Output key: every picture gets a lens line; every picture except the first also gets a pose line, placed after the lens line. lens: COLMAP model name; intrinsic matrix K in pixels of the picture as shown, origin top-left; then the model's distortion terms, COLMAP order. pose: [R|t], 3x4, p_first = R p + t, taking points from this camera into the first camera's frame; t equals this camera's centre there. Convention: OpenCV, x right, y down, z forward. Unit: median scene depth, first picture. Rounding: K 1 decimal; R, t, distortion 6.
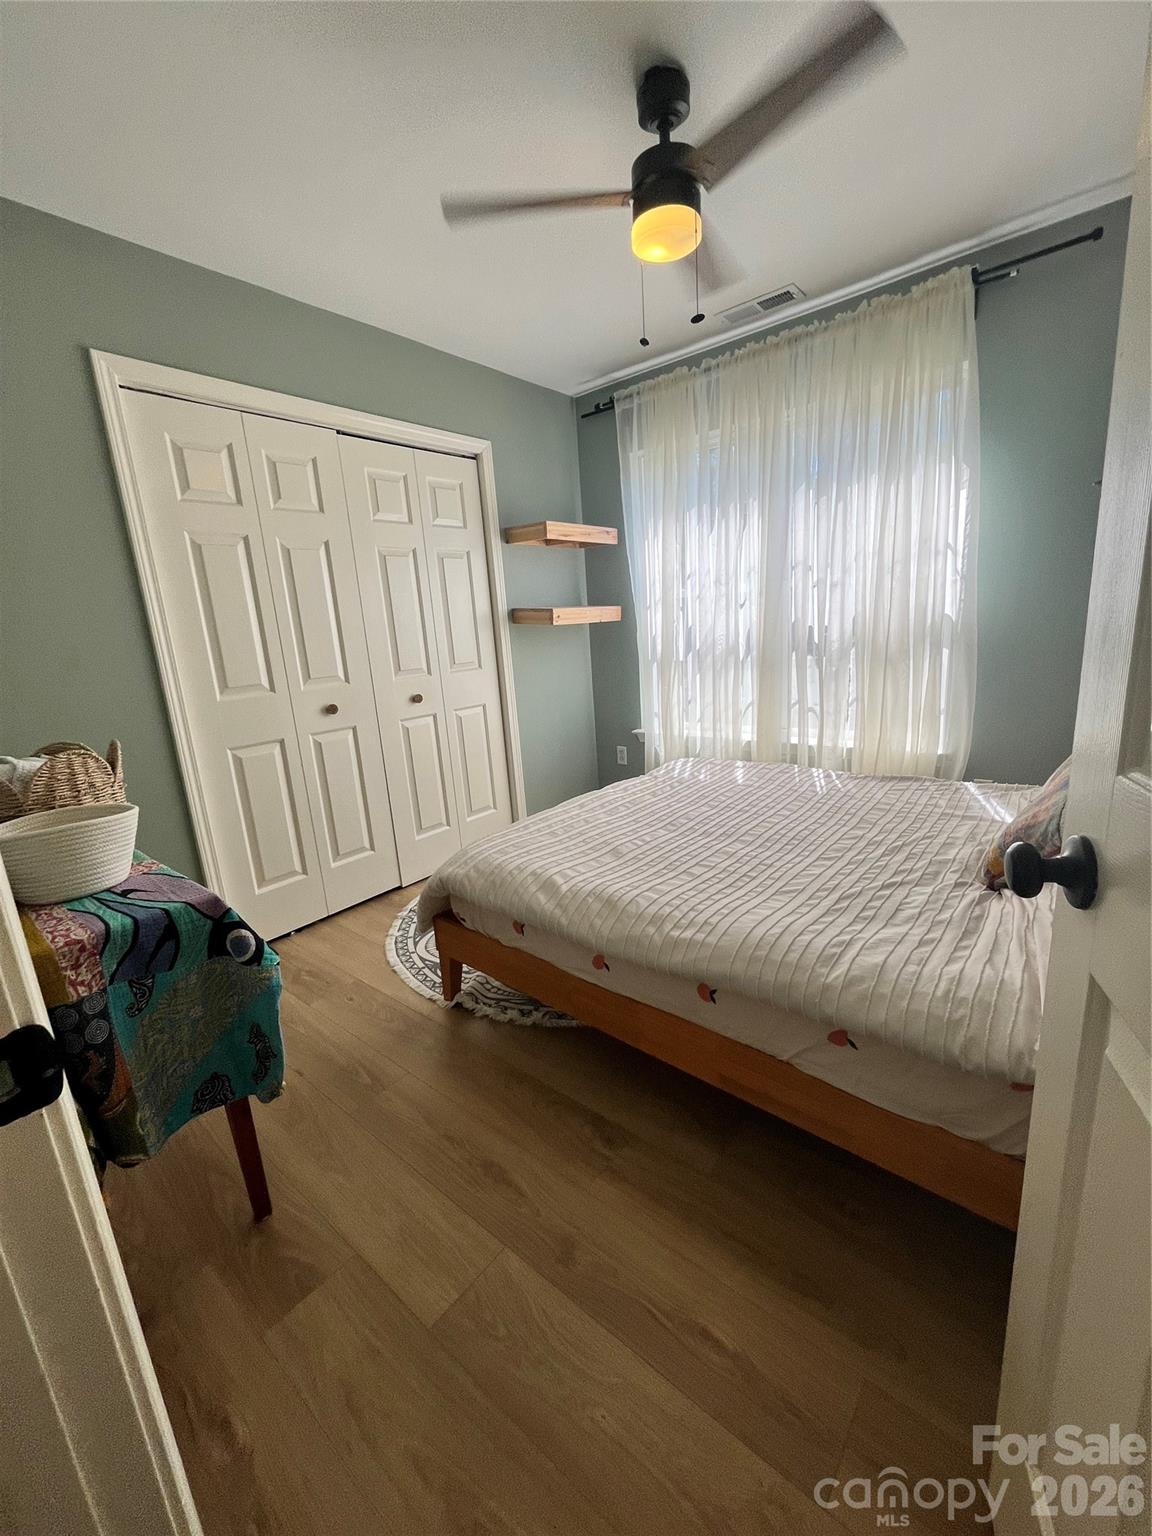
lens RADIAL K [[622.6, 0, 574.6], [0, 622.6, 767.3], [0, 0, 1]] dist [-0.002579, -0.000184]
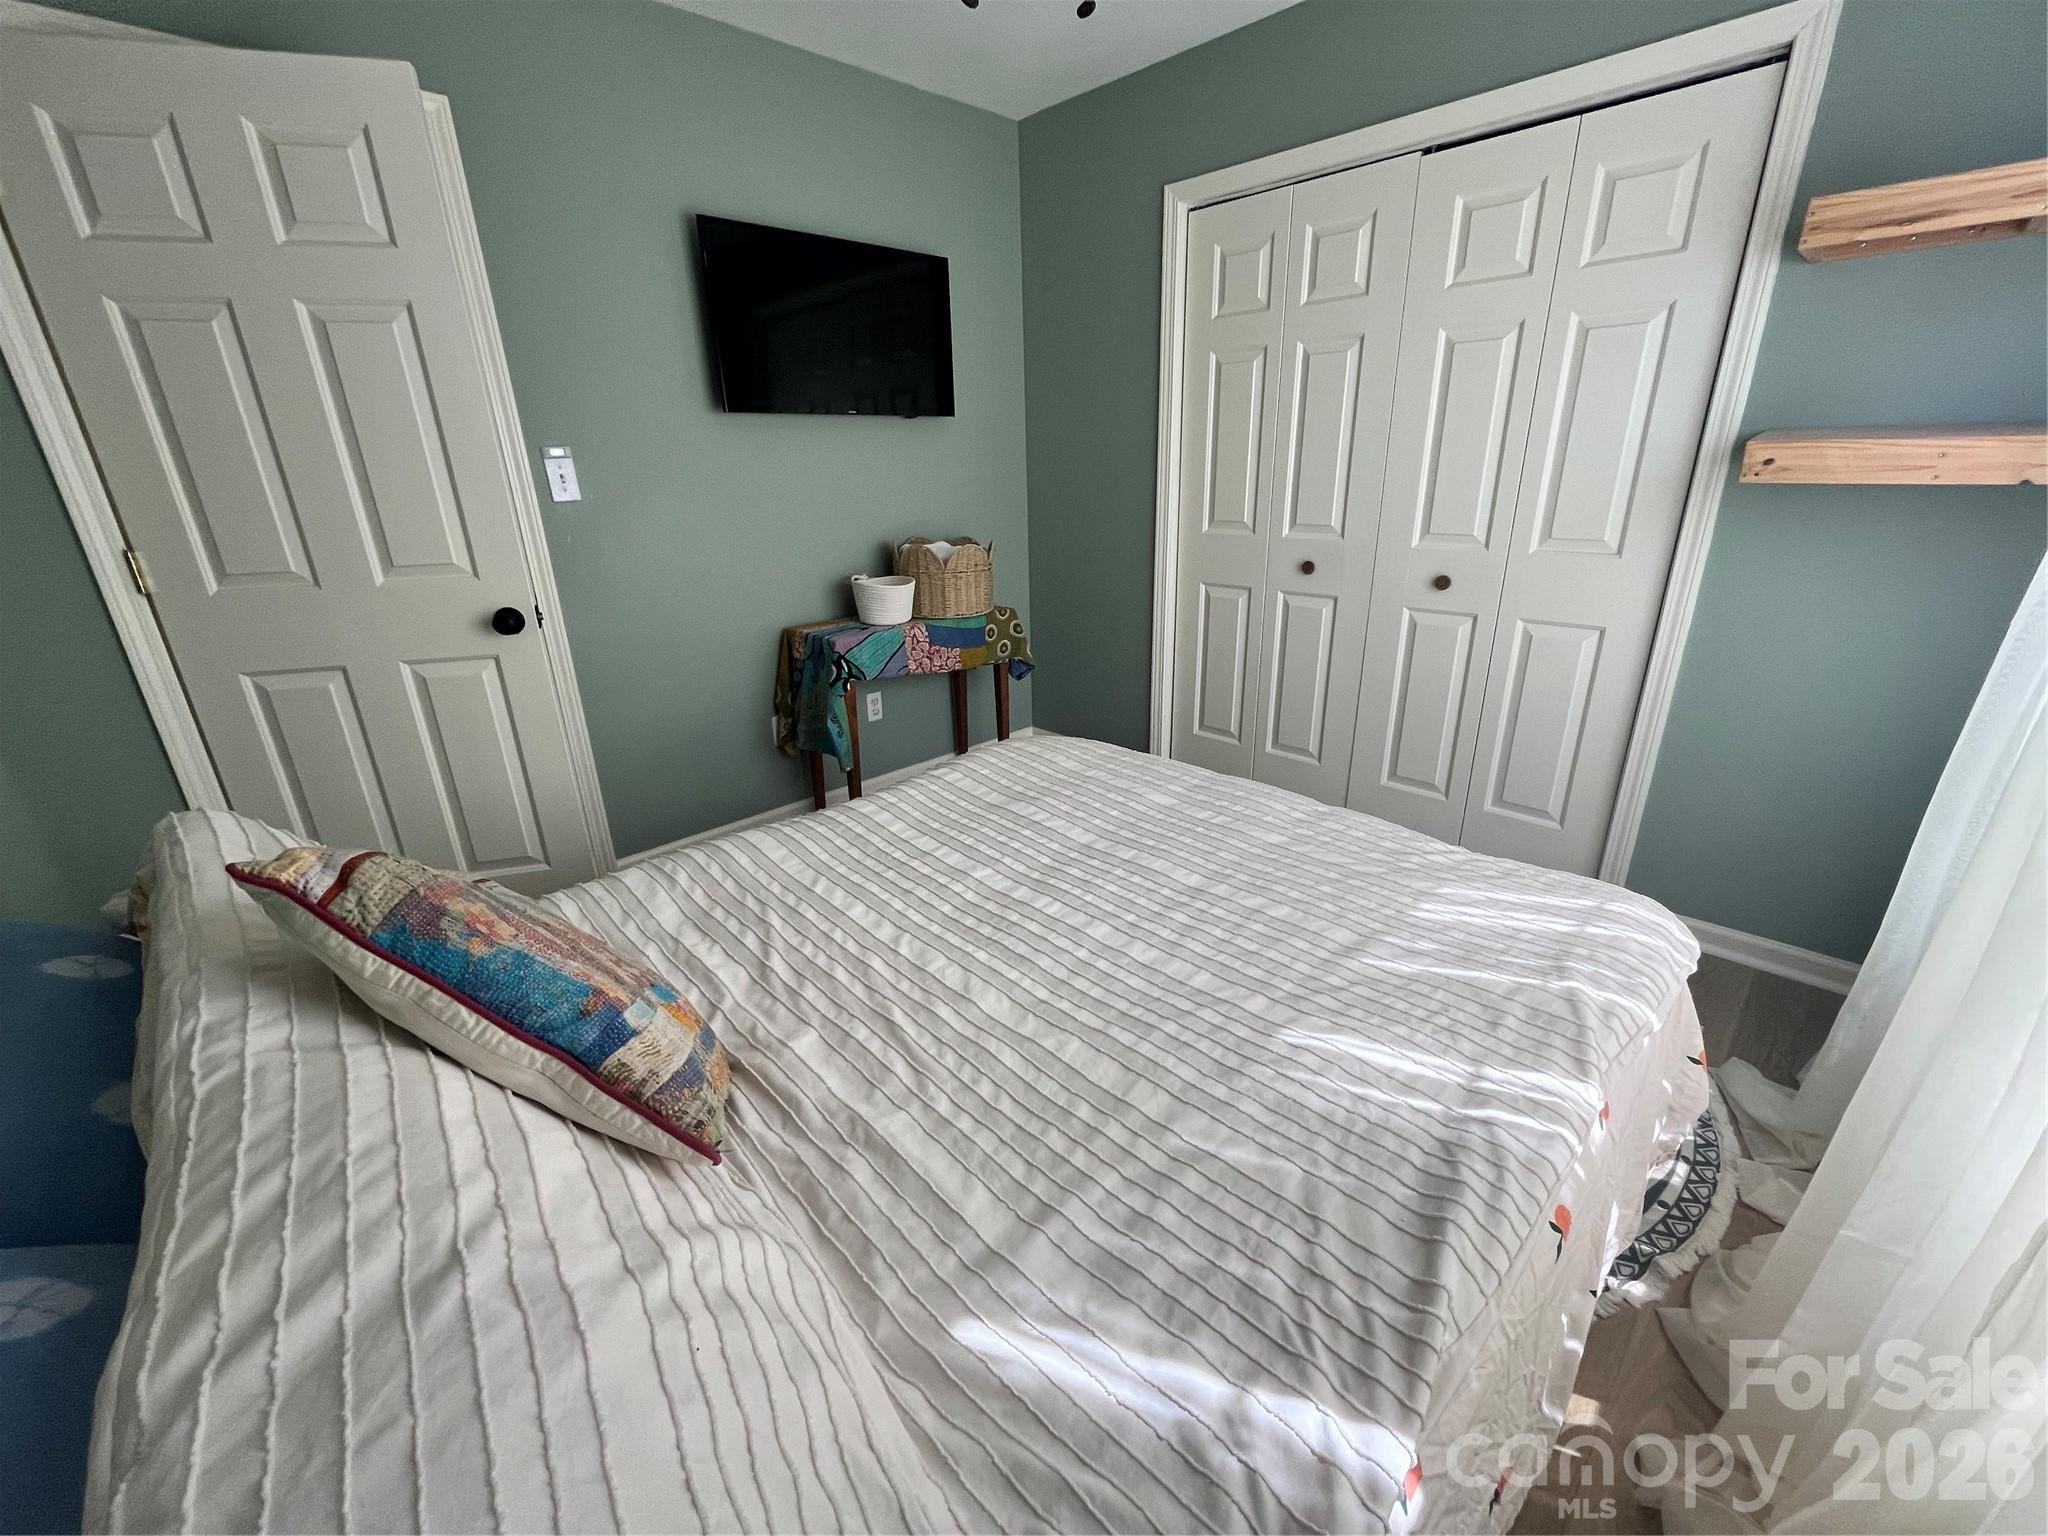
lens RADIAL K [[830.1, 0, 1024.0], [0, 830.1, 765.3], [0, 0, 1]] dist [-0.002579, -0.000184]
pose [[-0.102094, 0.407555, -0.907456, 0.678413], [-0.196333, 0.886024, 0.420018, -0.236055], [0.975208, 0.221045, -0.010441, 0.698863]]
